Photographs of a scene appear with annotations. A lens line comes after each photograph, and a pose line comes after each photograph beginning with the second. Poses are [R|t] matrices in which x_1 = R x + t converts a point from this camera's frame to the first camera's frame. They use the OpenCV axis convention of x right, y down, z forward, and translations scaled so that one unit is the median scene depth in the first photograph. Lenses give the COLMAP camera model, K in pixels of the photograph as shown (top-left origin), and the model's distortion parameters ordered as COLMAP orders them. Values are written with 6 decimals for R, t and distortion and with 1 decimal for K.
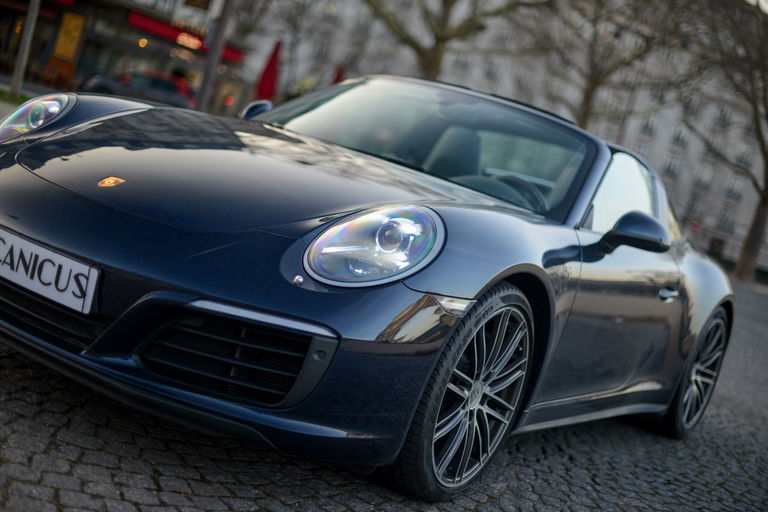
lens RADIAL K [[1054.1, 0, 384.2], [0, 1054.1, 240.0], [0, 0, 1]] dist [-0.122869, 0.016596]
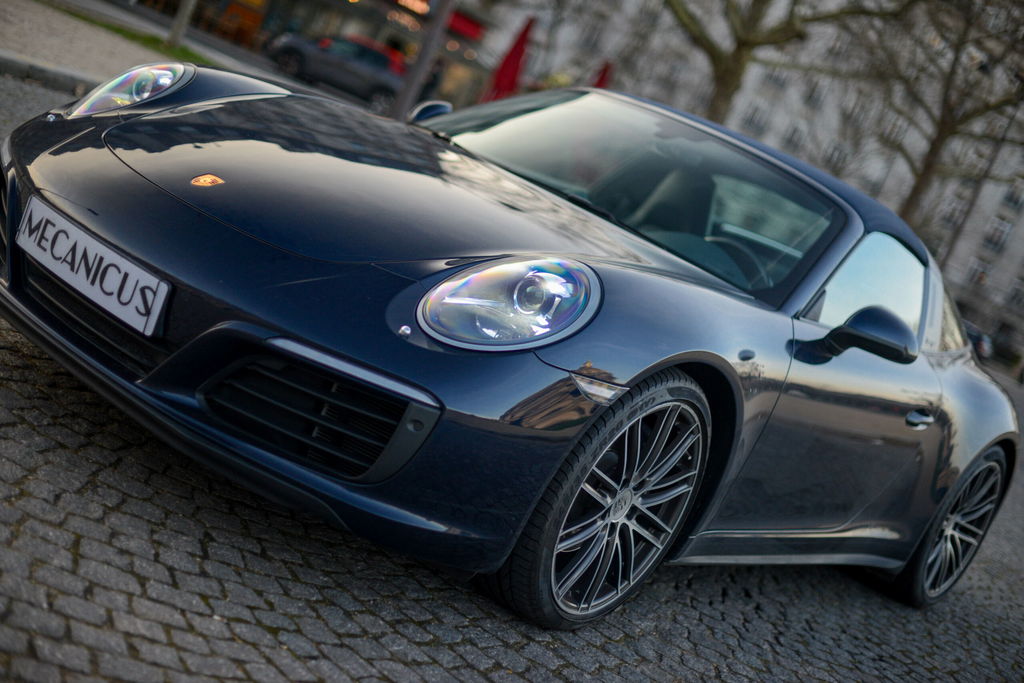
lens RADIAL K [[1395.7, 0, 514.4], [0, 1395.7, 342.8], [0, 0, 1]] dist [-0.113811, 0.048269]
pose [[0.986275, 0.142251, -0.083821, 0.078735], [-0.138973, 0.989329, 0.043759, -0.010180], [0.089152, -0.031510, 0.995520, -0.059449]]
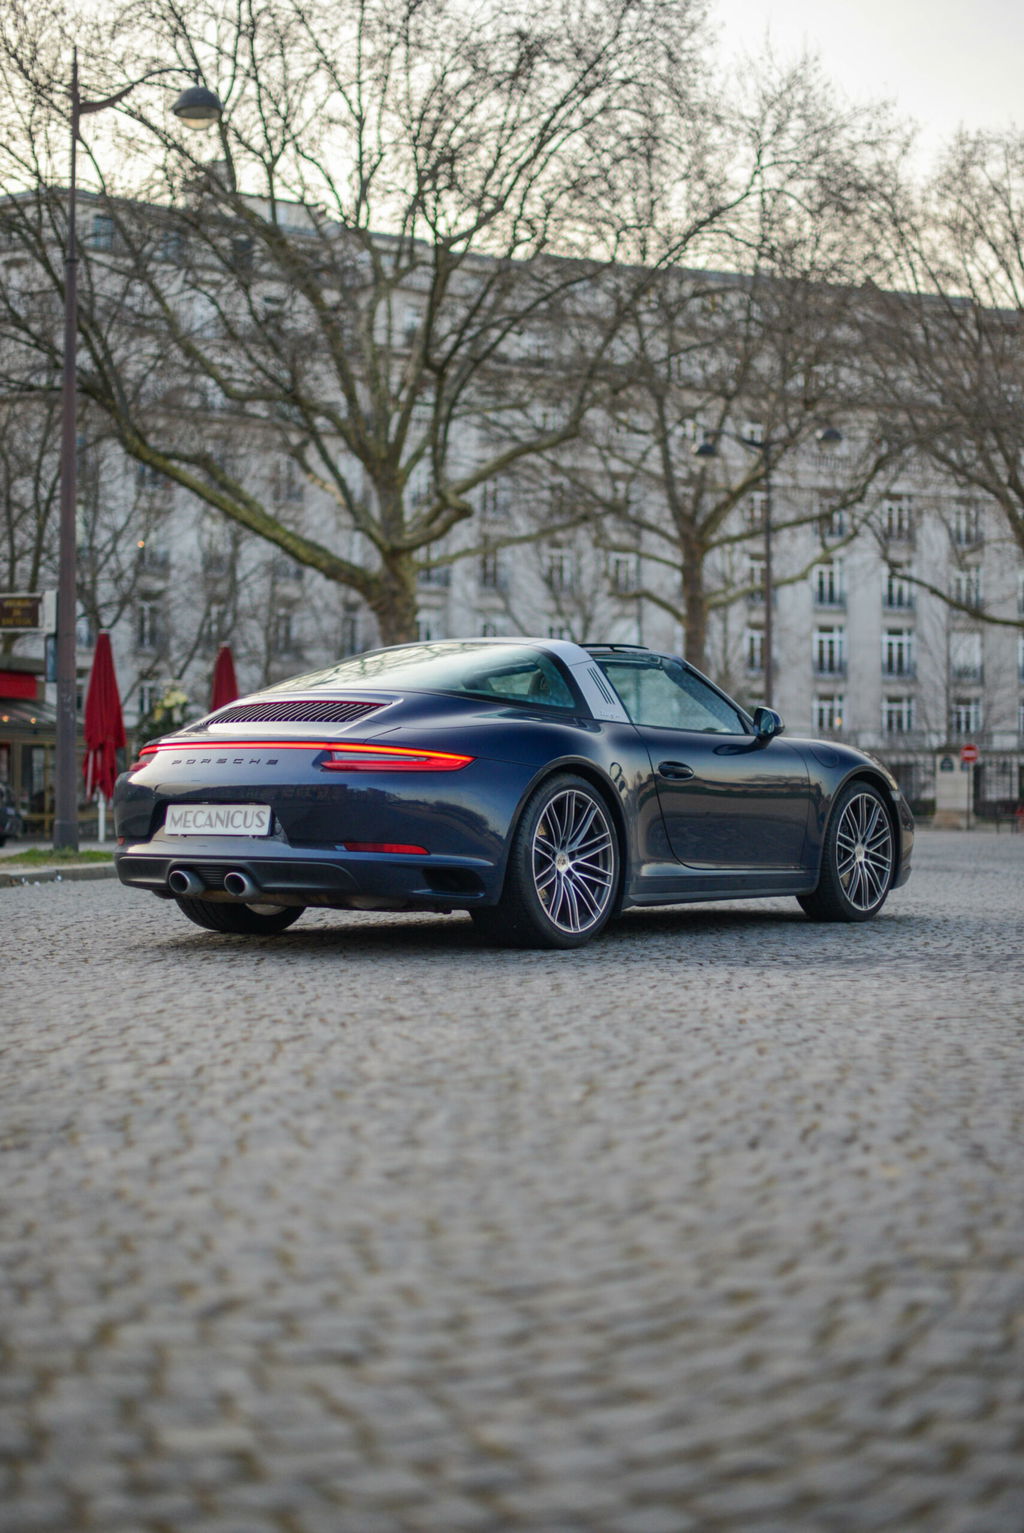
lens RADIAL K [[2184.4, 0, 509.9], [0, 2184.4, 771.3], [0, 0, 1]] dist [-0.112067, -0.022576]
pose [[0.956043, -0.281125, 0.083376, -0.244741], [0.287017, 0.955379, -0.069796, 0.189944], [-0.060034, 0.090658, 0.994071, -1.769057]]
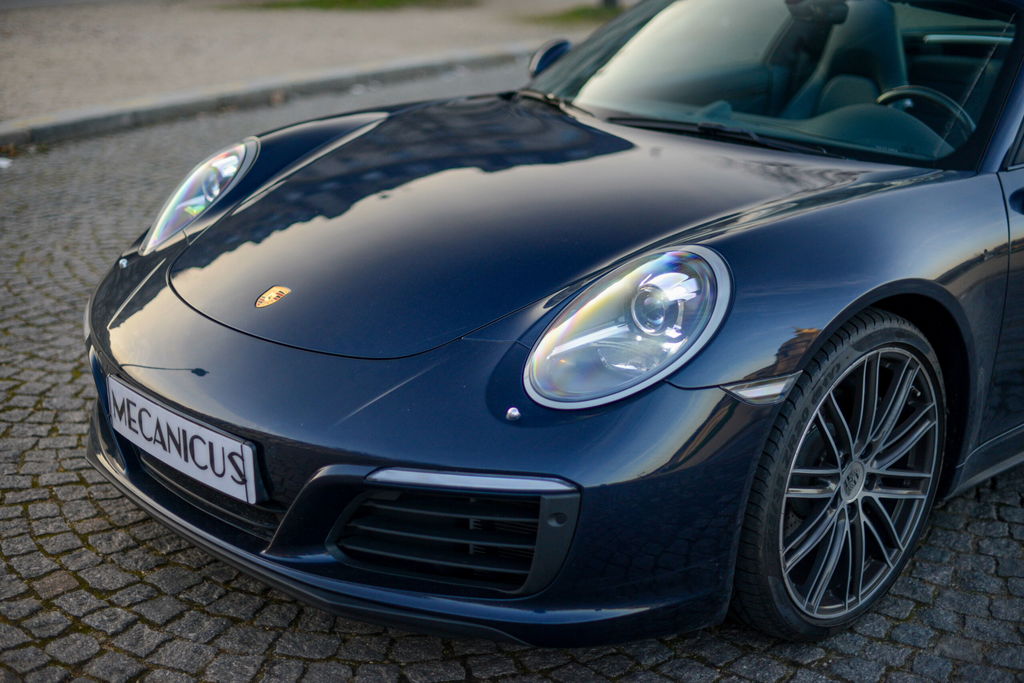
lens RADIAL K [[1404.8, 0, 564.2], [0, 1404.8, 339.8], [0, 0, 1]] dist [-0.099073, 0.037366]
pose [[0.941755, -0.173649, -0.287998, 0.187659], [0.221440, 0.964716, 0.142434, -0.110534], [0.253103, -0.197912, 0.946979, 0.117130]]
